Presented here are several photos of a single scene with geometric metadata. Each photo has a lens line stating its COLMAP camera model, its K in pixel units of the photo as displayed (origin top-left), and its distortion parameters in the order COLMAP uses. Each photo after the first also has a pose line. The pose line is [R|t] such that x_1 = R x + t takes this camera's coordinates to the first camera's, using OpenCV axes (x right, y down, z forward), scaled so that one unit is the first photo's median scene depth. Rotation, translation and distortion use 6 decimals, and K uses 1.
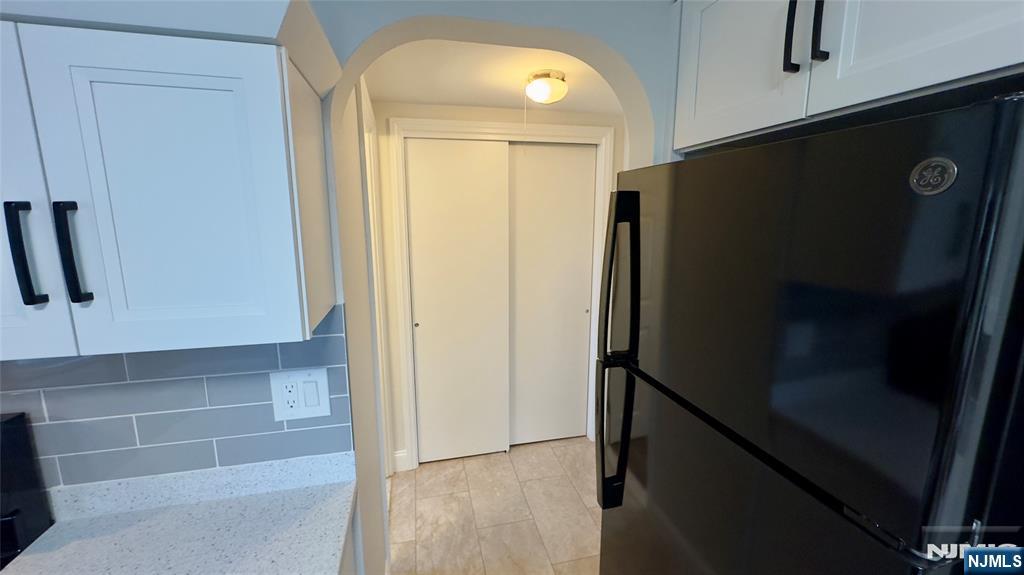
lens RADIAL K [[406.9, 0, 513.7], [0, 406.9, 286.8], [0, 0, 1]] dist [-0.001697, -0.000182]
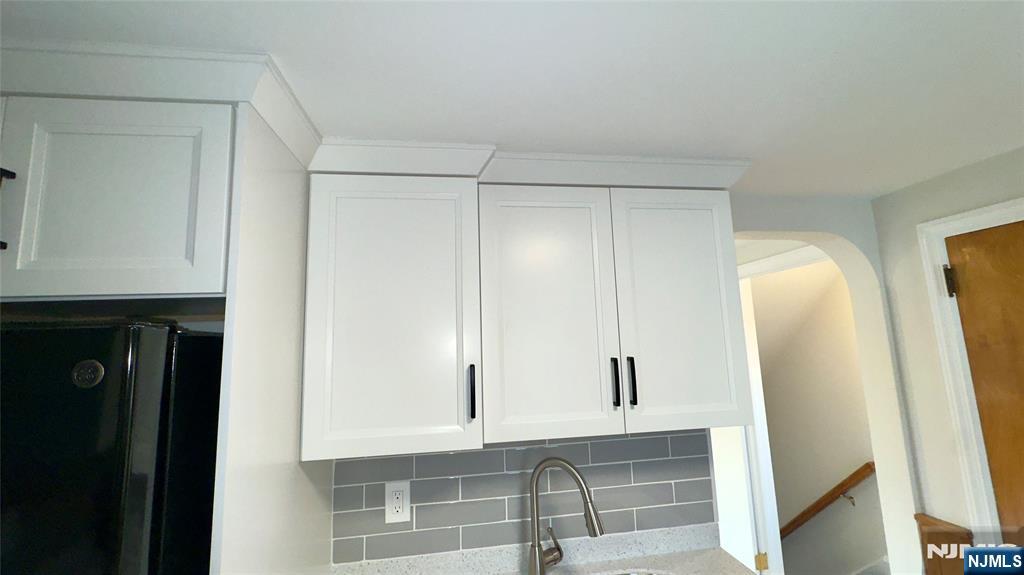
lens RADIAL K [[408.3, 0, 512.4], [0, 408.3, 286.2], [0, 0, 1]] dist [-0.003570, -0.000379]
pose [[0.097618, 0.132386, 0.986380, -0.084242], [0.211258, 0.965770, -0.150528, -0.025070], [-0.972543, 0.223075, 0.066308, -0.230516]]
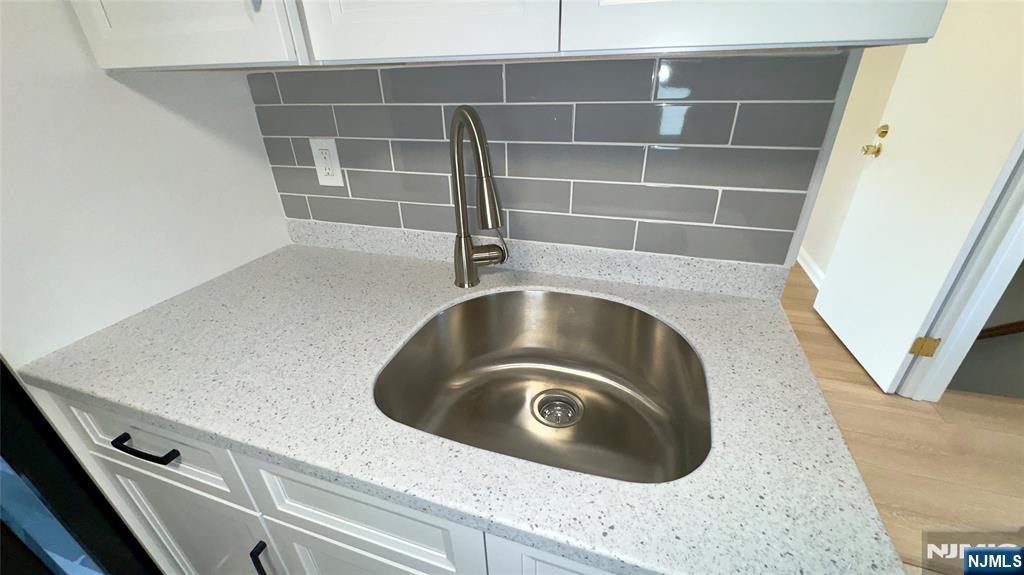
lens RADIAL K [[403.4, 0, 513.9], [0, 403.4, 286.8], [0, 0, 1]] dist [-0.000518, -0.000033]
pose [[0.533416, -0.403983, 0.743145, 0.668362], [0.173975, 0.912190, 0.371002, 0.394057], [-0.827768, -0.068610, 0.556860, -0.689762]]
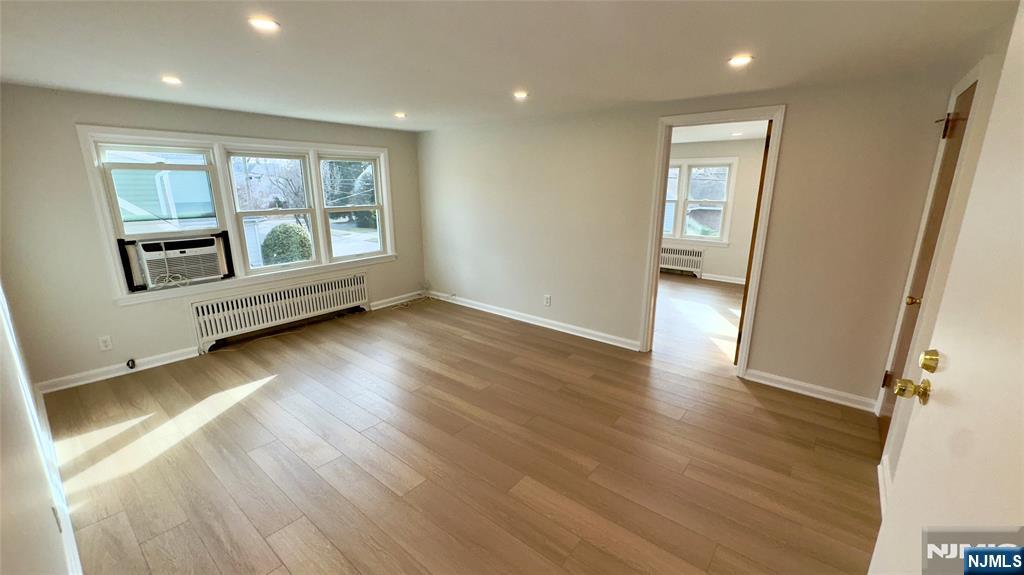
lens RADIAL K [[406.9, 0, 513.7], [0, 406.9, 286.8], [0, 0, 1]] dist [-0.001697, -0.000182]
pose [[0.796626, -0.148782, 0.585876, 2.062885], [0.107677, 0.988662, 0.104659, 0.307308], [-0.594805, -0.020289, 0.803614, -1.305447]]
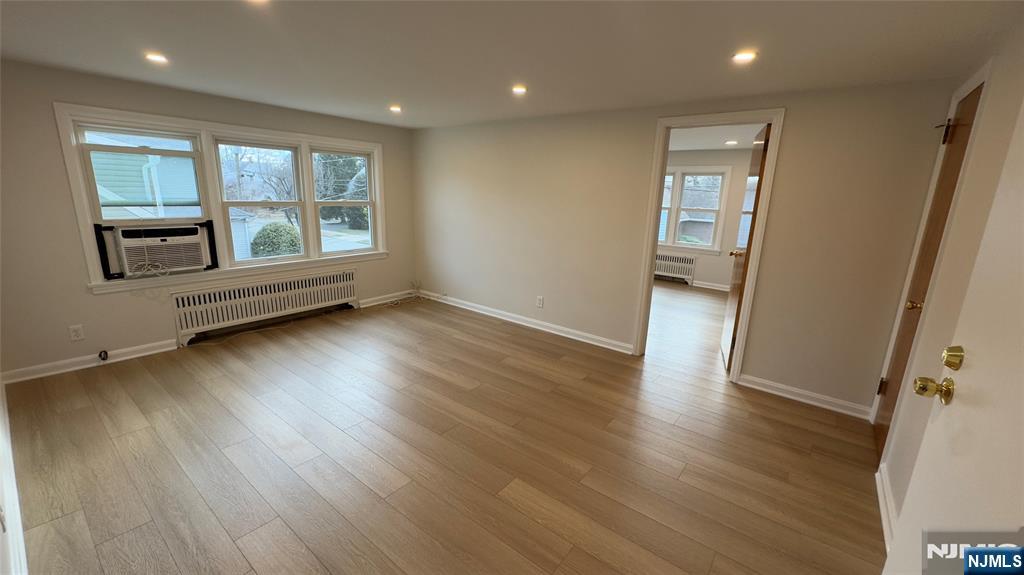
lens RADIAL K [[403.4, 0, 513.9], [0, 403.4, 286.8], [0, 0, 1]] dist [-0.000518, -0.000033]
pose [[0.786002, -0.118545, 0.606752, 2.097633], [0.079260, 0.992667, 0.091268, 0.387970], [-0.613122, -0.023645, 0.789634, -1.207527]]
